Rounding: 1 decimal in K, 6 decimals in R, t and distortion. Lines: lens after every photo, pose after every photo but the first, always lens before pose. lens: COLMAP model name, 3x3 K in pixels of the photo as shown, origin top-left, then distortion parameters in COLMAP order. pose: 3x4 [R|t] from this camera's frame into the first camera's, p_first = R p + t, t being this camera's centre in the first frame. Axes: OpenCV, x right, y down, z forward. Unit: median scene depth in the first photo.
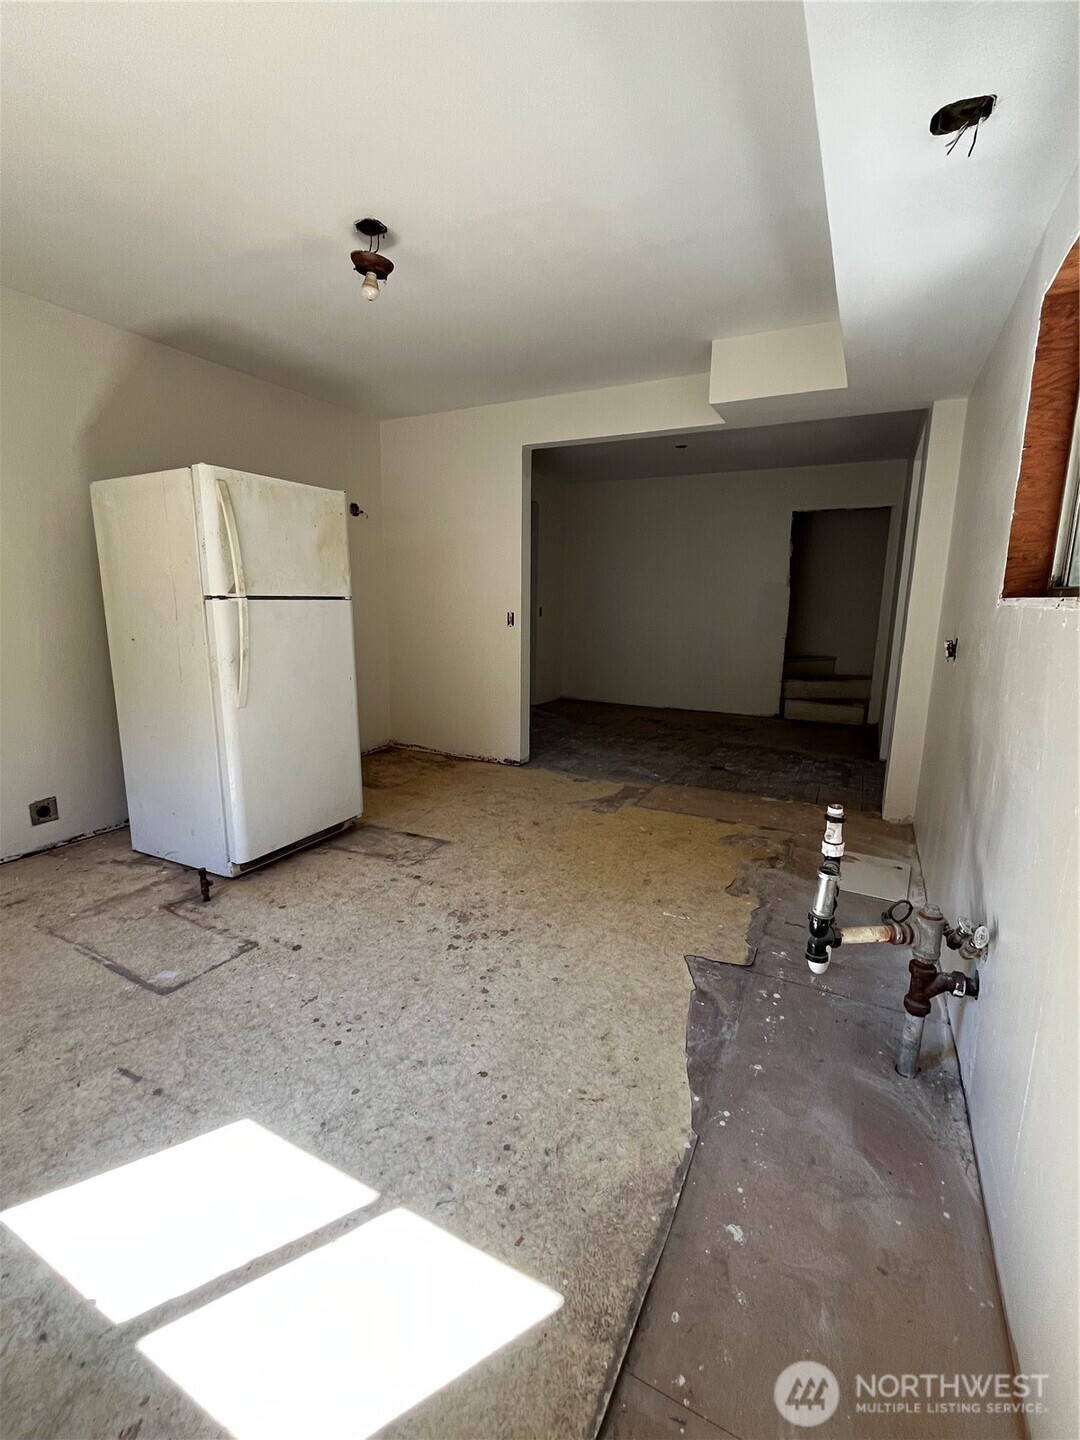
lens RADIAL K [[630.9, 0, 539.5], [0, 630.9, 722.0], [0, 0, 1]] dist [-0.002308, -0.001463]
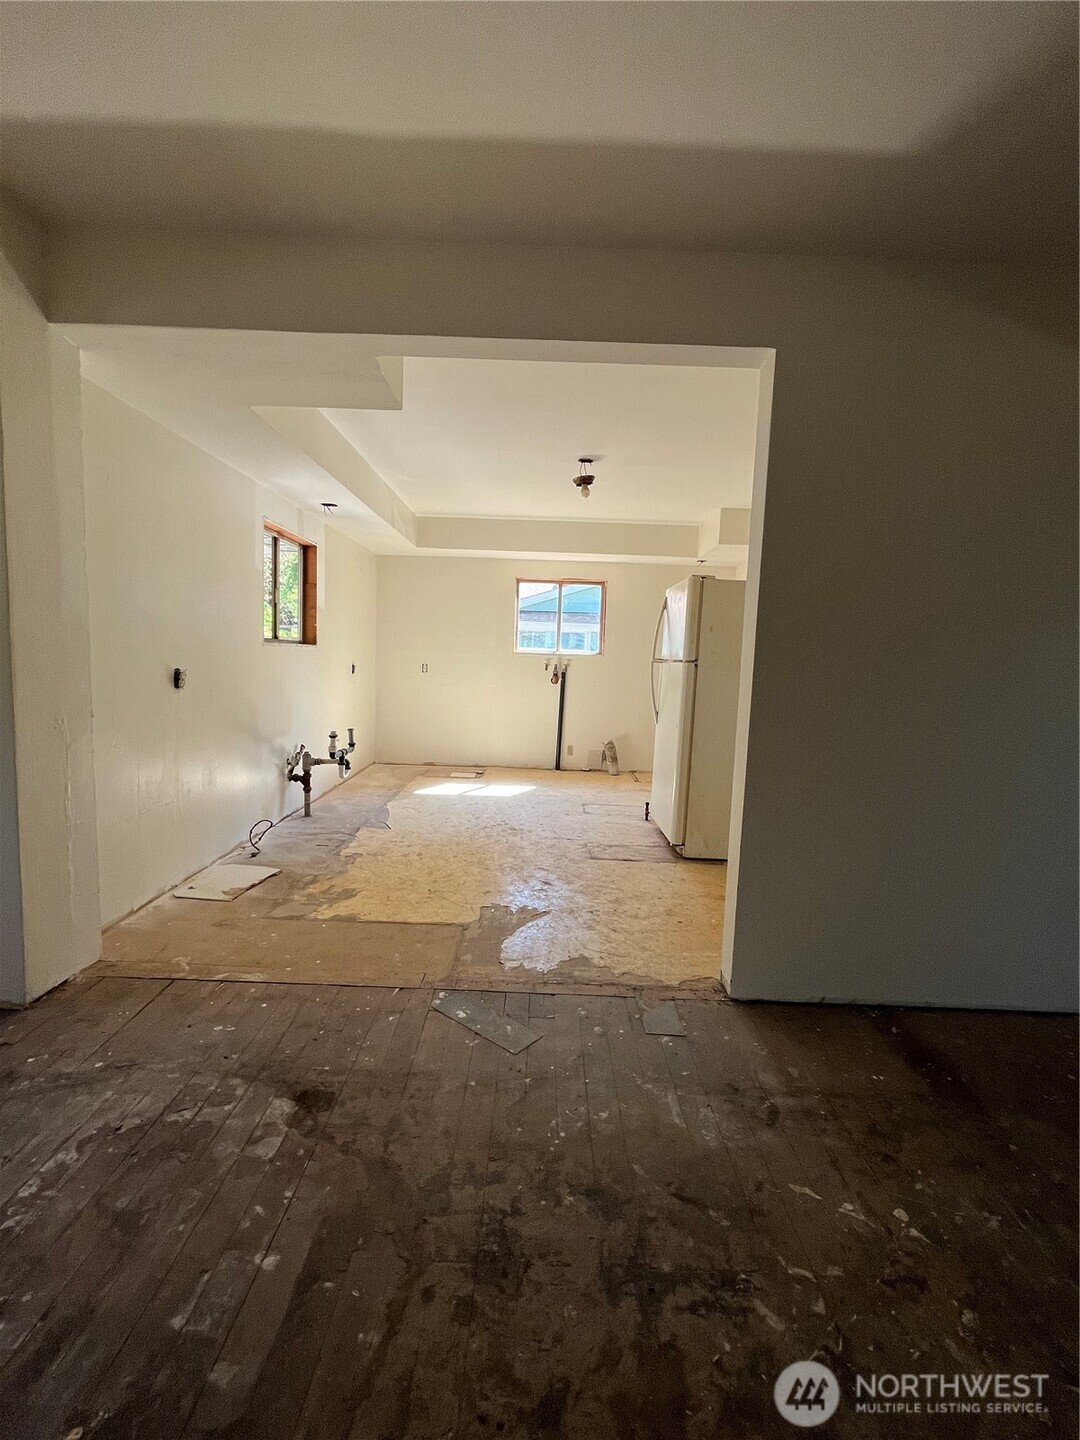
lens RADIAL K [[630.9, 0, 538.9], [0, 630.9, 720.7], [0, 0, 1]] dist [-0.002308, -0.001463]
pose [[-0.892199, 0.001504, -0.451641, 0.537187], [-0.132002, 0.955462, 0.263947, -0.402358], [0.431923, 0.295111, -0.852263, 2.114563]]
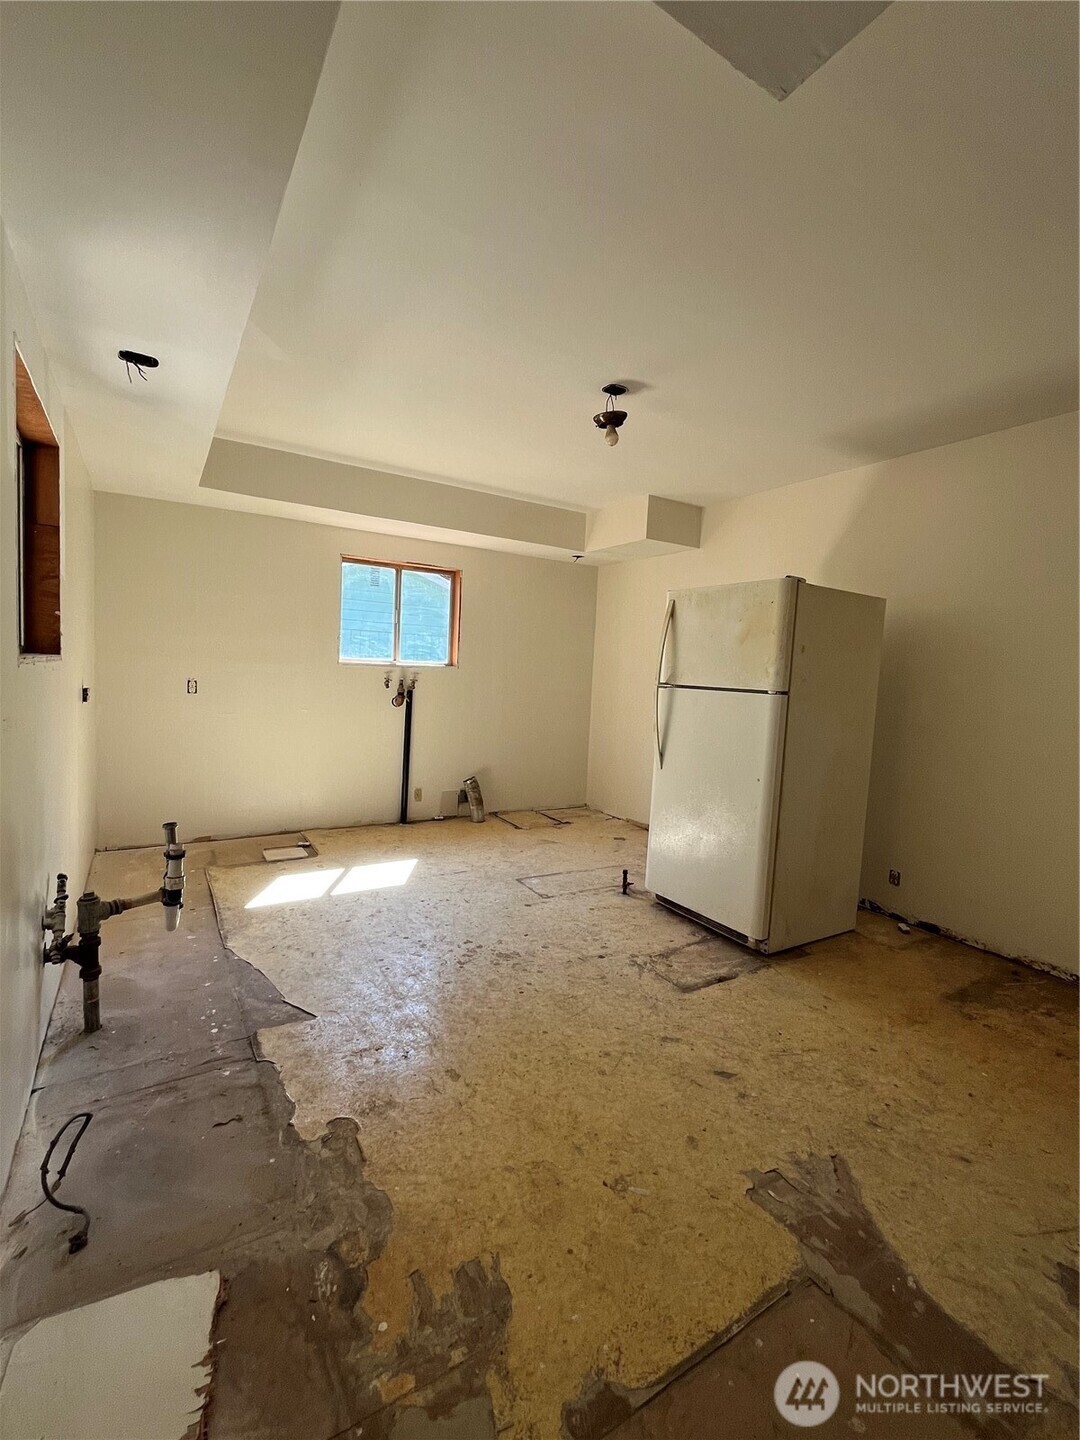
lens RADIAL K [[630.9, 0, 541.2], [0, 630.9, 721.0], [0, 0, 1]] dist [-0.002308, -0.001463]
pose [[-0.512319, 0.035389, -0.858066, 0.686607], [-0.217413, 0.961258, 0.169454, -0.258038], [0.830819, 0.273369, -0.484777, 1.271768]]
